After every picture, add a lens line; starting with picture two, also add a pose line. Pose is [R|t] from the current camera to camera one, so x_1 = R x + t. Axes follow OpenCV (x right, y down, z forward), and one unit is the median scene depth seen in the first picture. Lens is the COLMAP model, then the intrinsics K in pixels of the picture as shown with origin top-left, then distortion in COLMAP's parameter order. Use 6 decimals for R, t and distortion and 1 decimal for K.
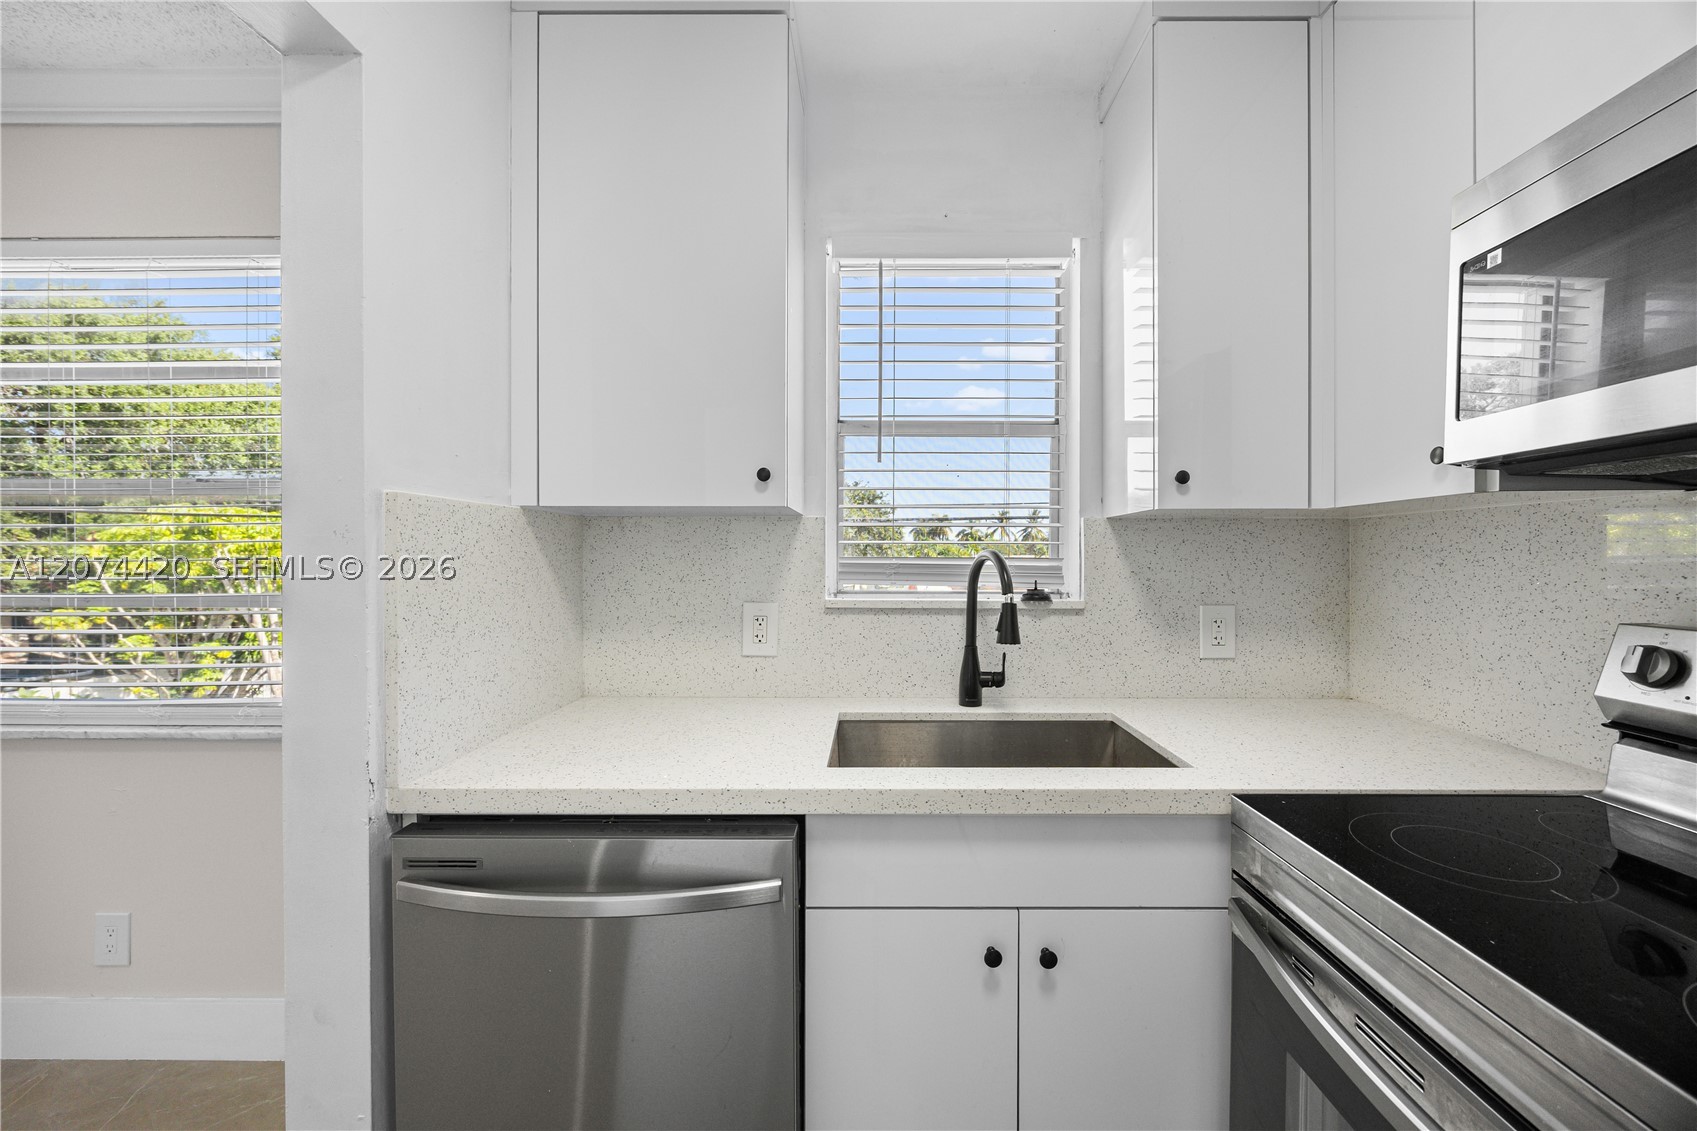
lens RADIAL K [[673.7, 0, 848.5], [0, 673.7, 565.5], [0, 0, 1]] dist [-0.002328, -0.000262]
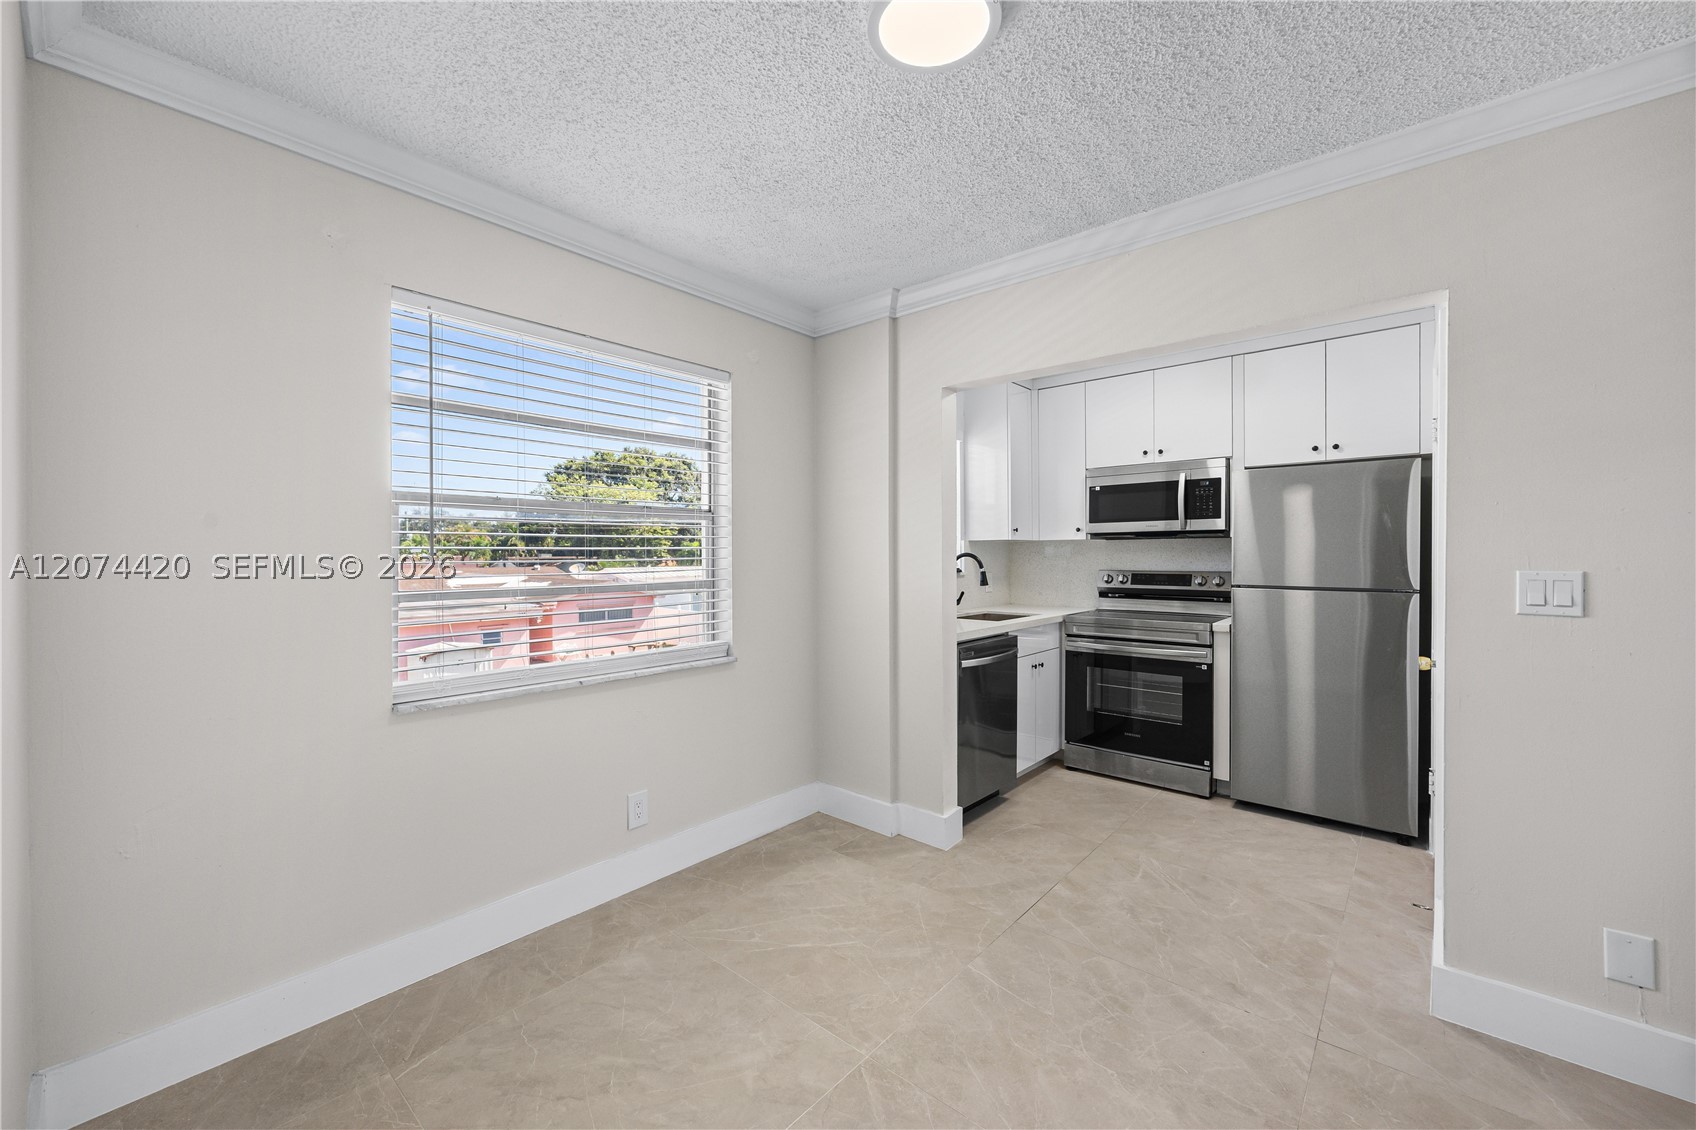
lens RADIAL K [[663.7, 0, 844.2], [0, 663.7, 553.6], [0, 0, 1]] dist [-0.000601, 0.000073]
pose [[0.648195, -0.000645, 0.761475, -2.016763], [0.012949, 0.999864, -0.010176, 0.001932], [-0.761365, 0.016456, 0.648115, -0.338394]]
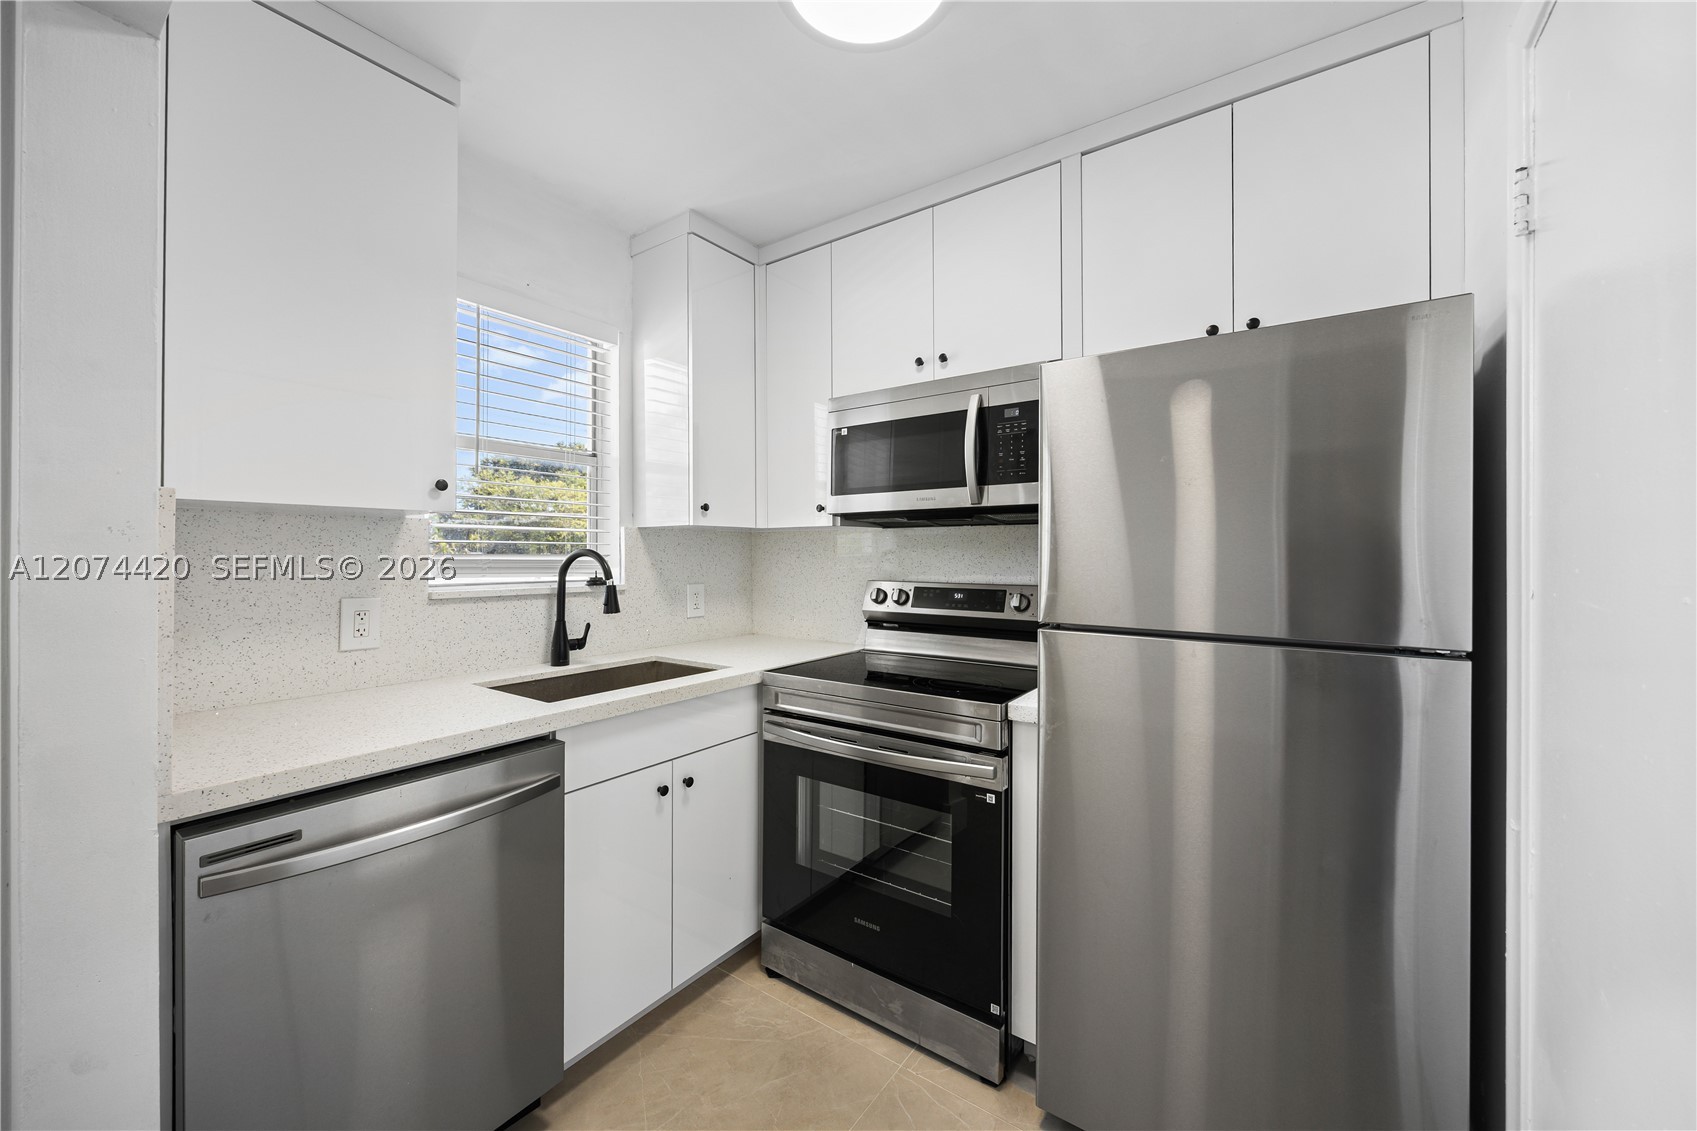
lens RADIAL K [[649.2, 0, 863.2], [0, 649.2, 551.7], [0, 0, 1]] dist [-0.001731, -0.000056]
pose [[0.560121, 0.001782, 0.828409, -0.550269], [0.011713, 0.999881, -0.010071, 0.002463], [-0.828328, 0.015344, 0.560034, -0.218693]]
